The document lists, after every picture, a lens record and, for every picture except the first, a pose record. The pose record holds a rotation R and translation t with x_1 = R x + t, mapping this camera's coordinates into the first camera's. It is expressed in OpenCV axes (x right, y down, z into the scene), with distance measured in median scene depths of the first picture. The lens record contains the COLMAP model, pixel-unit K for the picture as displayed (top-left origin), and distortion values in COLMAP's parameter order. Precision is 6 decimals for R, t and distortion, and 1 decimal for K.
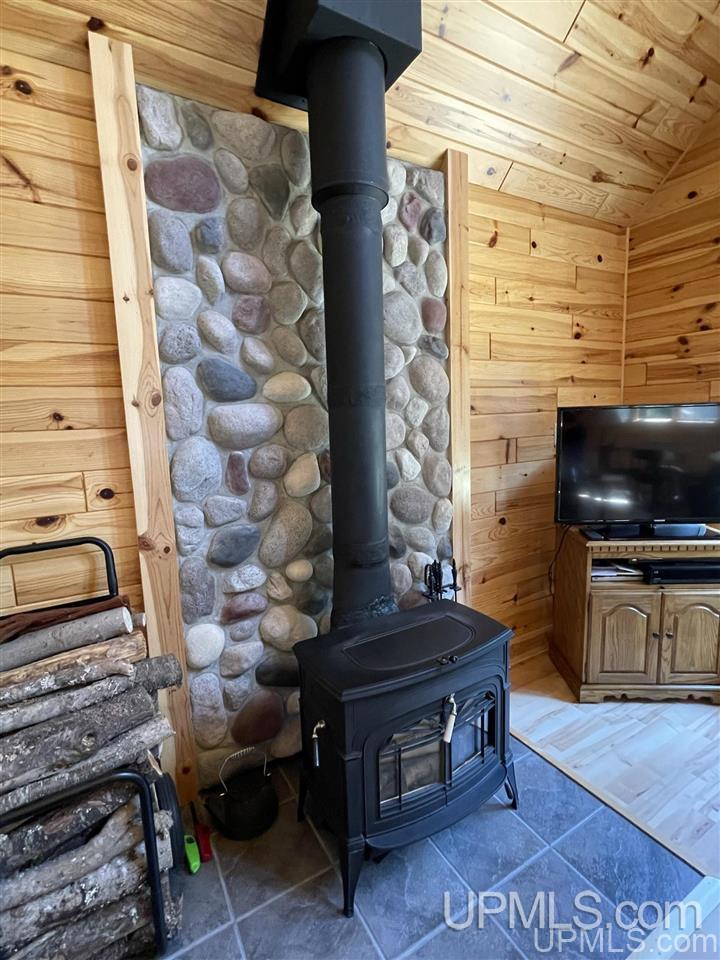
lens RADIAL K [[459.1, 0, 356.8], [0, 459.1, 477.7], [0, 0, 1]] dist [-0.002713, 0.000294]
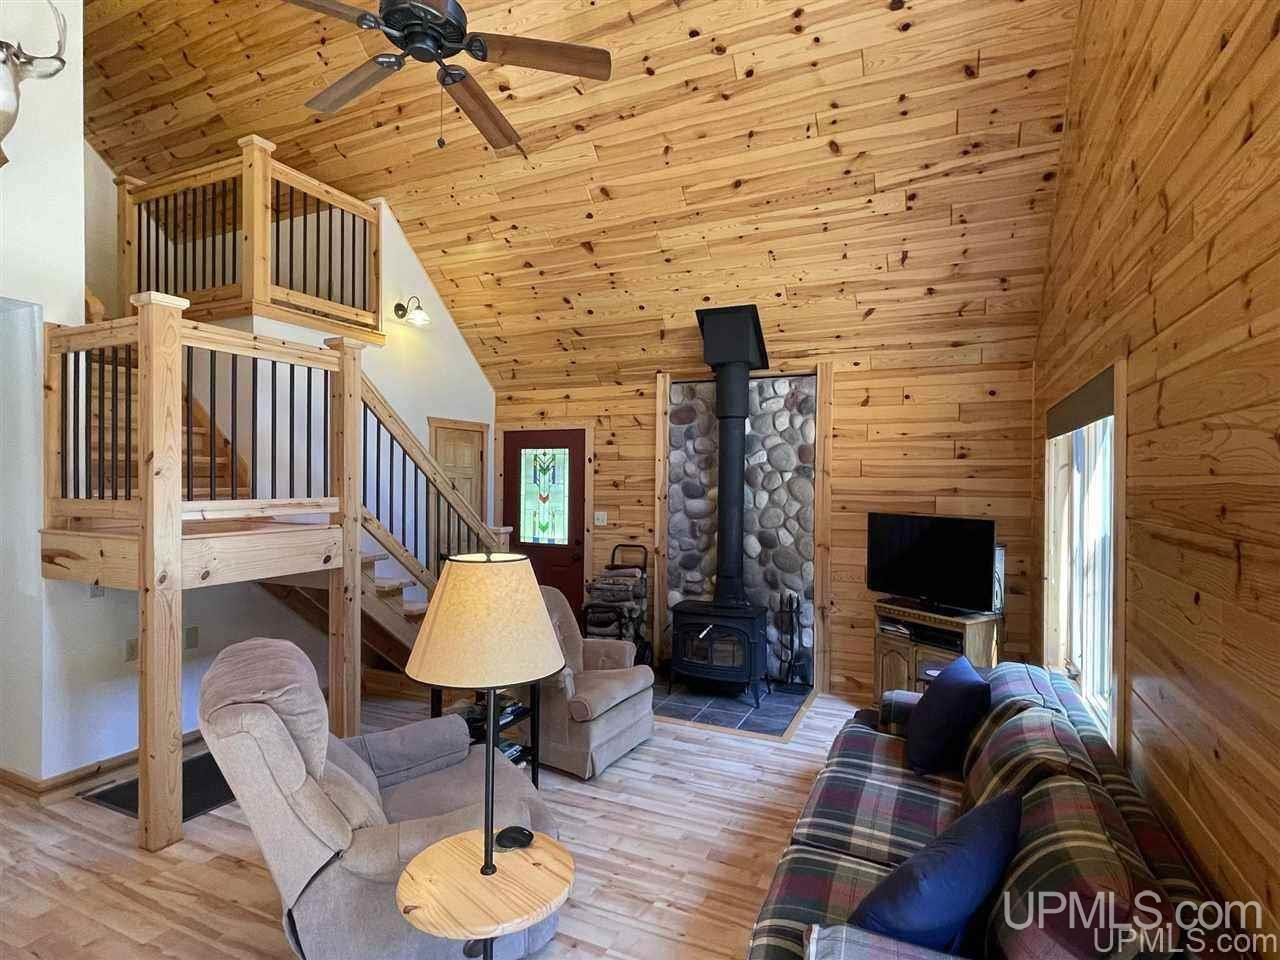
lens RADIAL K [[670.2, 0, 637.6], [0, 670.2, 480.3], [0, 0, 1]] dist [-0.003425, 0.004127]
pose [[0.580271, 0.045749, -0.813137, 2.316574], [-0.135854, 0.989870, -0.041256, -0.075354], [0.803012, 0.134408, 0.580608, -1.223214]]
